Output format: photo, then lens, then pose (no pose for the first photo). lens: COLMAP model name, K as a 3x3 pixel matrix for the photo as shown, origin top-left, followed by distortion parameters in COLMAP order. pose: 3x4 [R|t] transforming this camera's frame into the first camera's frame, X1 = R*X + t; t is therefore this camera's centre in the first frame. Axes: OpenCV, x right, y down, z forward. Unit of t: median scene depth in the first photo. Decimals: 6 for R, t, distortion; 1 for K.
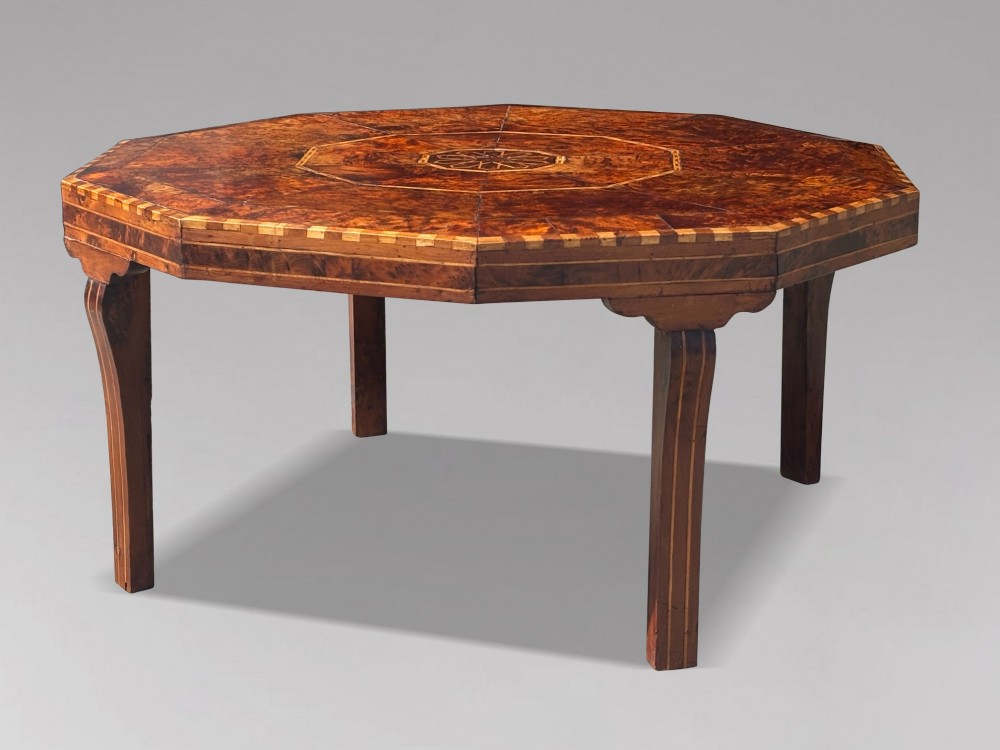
lens RADIAL K [[2084.2, 0, 522.9], [0, 2084.2, 368.3], [0, 0, 1]] dist [0.201683, 0.000000]
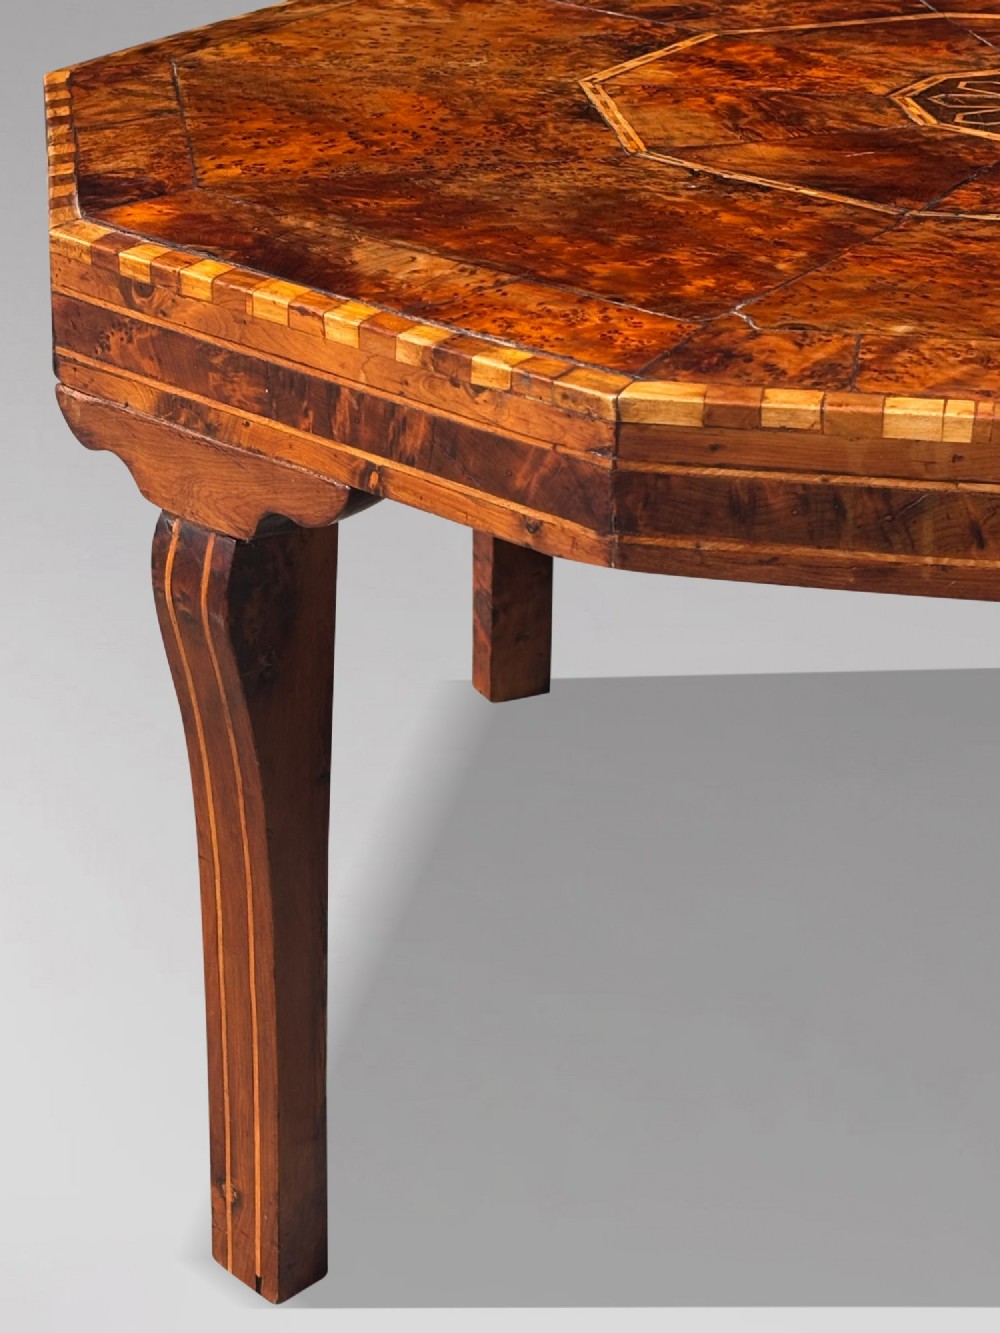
lens RADIAL K [[2771.6, 0, 505.4], [0, 2771.6, 707.5], [0, 0, 1]] dist [0.172372, 0.000000]
pose [[0.983347, -0.067505, 0.168733, -0.254199], [0.038813, 0.985041, 0.167891, -0.096032], [-0.177543, -0.158546, 0.971258, 0.582131]]
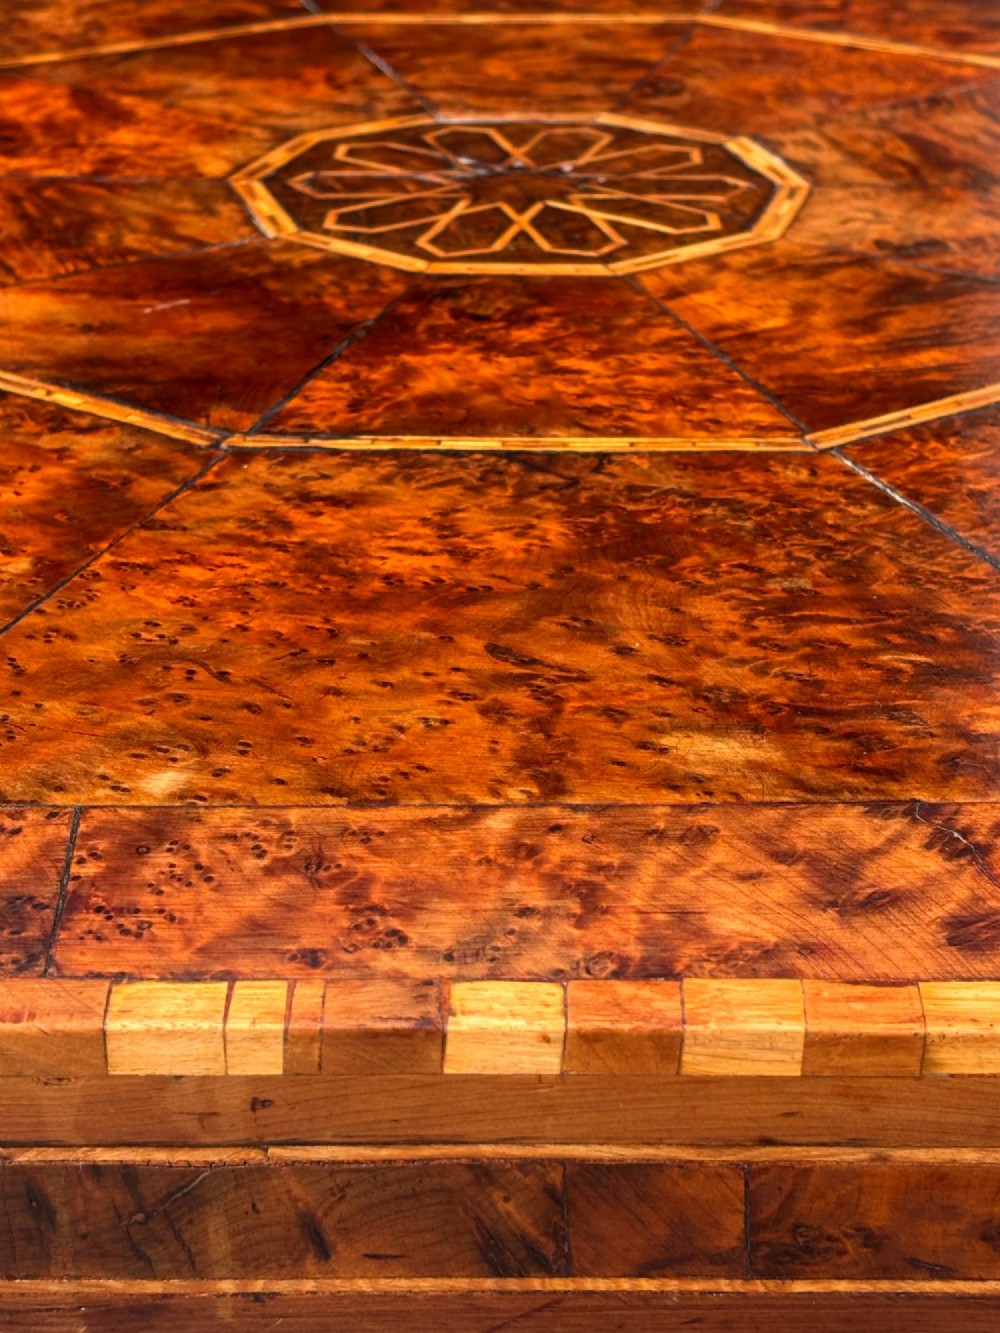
lens RADIAL K [[2843.6, 0, 509.6], [0, 2843.6, 667.5], [0, 0, 1]] dist [0.122537, 0.000000]
pose [[0.937388, -0.148710, 0.314944, -0.159600], [0.085099, 0.974649, 0.206922, -0.135177], [-0.337732, -0.167165, 0.926279, 0.782077]]
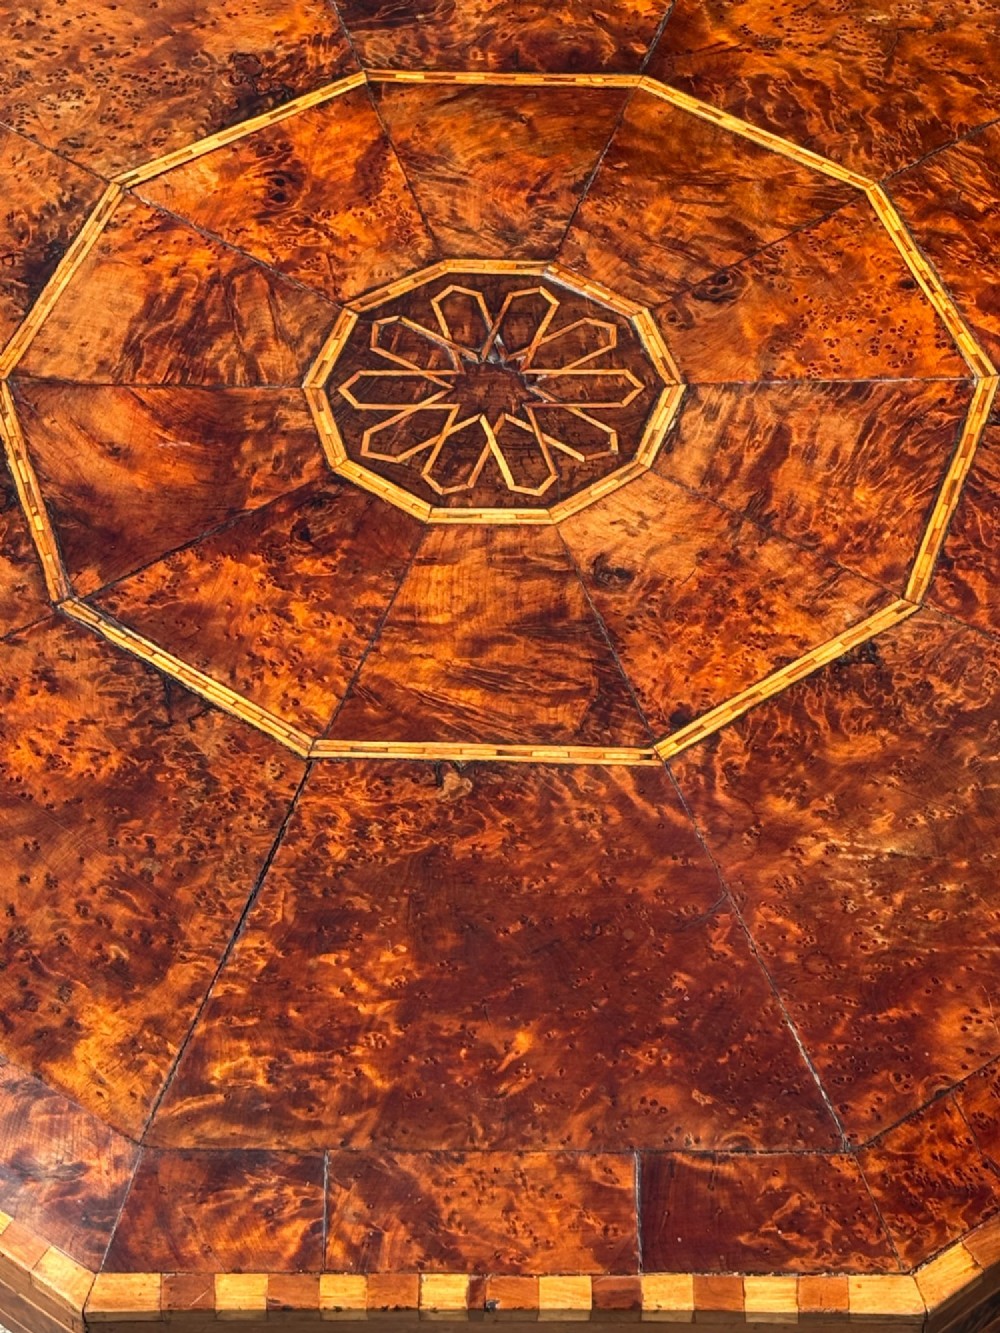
lens RADIAL K [[3071.8, 0, 524.5], [0, 3071.8, 681.1], [0, 0, 1]] dist [0.190324, 0.000000]
pose [[0.959259, 0.210216, -0.188763, 0.131801], [-0.059812, 0.804078, 0.591507, -0.468947], [0.276124, -0.556118, 0.783893, 0.608023]]
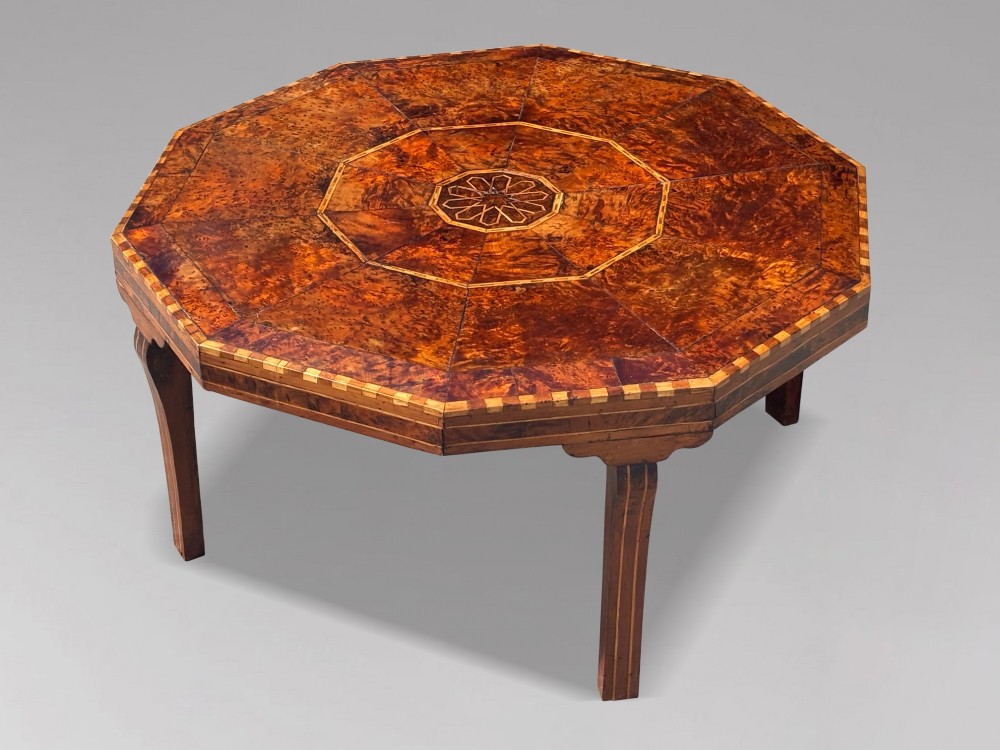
lens RADIAL K [[1945.8, 0, 492.8], [0, 1945.8, 386.2], [0, 0, 1]] dist [0.201729, 0.000000]
pose [[0.994567, 0.049159, -0.091760, 0.097682], [-0.017072, 0.946564, 0.322064, -0.398529], [0.102689, -0.318748, 0.942260, -0.004982]]
